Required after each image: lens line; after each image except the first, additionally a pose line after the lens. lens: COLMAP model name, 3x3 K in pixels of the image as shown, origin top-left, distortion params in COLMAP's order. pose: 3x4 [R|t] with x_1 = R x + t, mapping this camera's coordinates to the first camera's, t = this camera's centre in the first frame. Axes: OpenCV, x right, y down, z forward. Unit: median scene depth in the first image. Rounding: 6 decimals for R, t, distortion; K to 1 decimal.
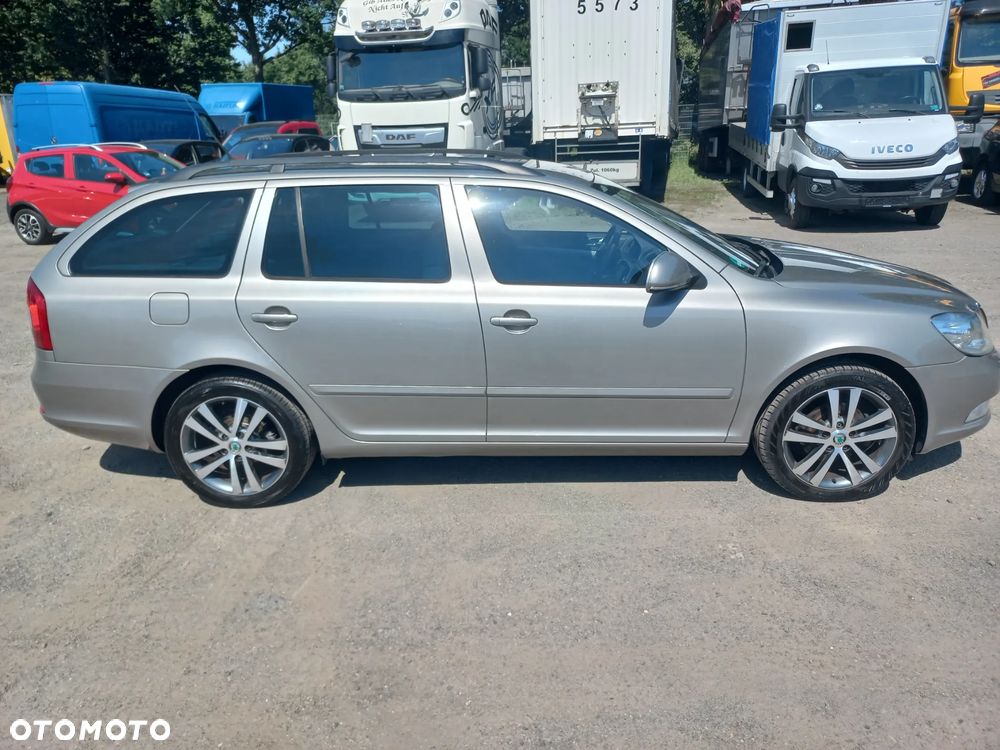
lens RADIAL K [[732.1, 0, 503.0], [0, 732.1, 379.3], [0, 0, 1]] dist [-0.010041, 0.042602]
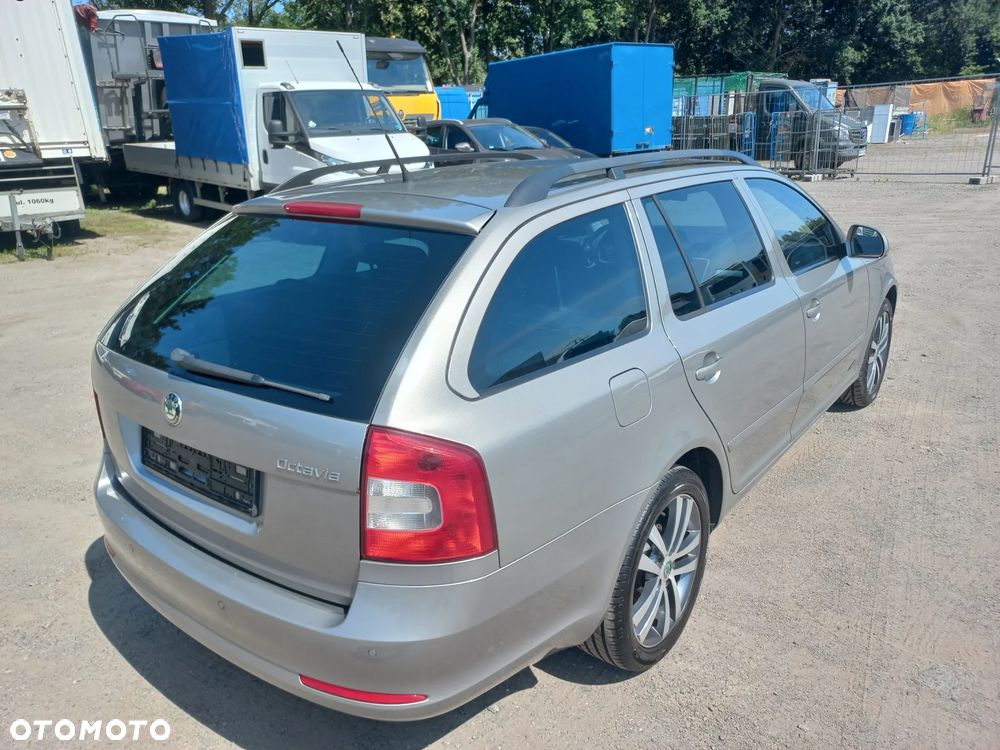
lens RADIAL K [[729.4, 0, 500.0], [0, 729.4, 375.0], [0, 0, 1]] dist [0.028166, 0.002559]
pose [[0.590566, -0.253146, 0.766256, -0.225981], [0.282697, 0.954254, 0.097376, -0.047036], [-0.755853, 0.159111, 0.635114, 0.155213]]
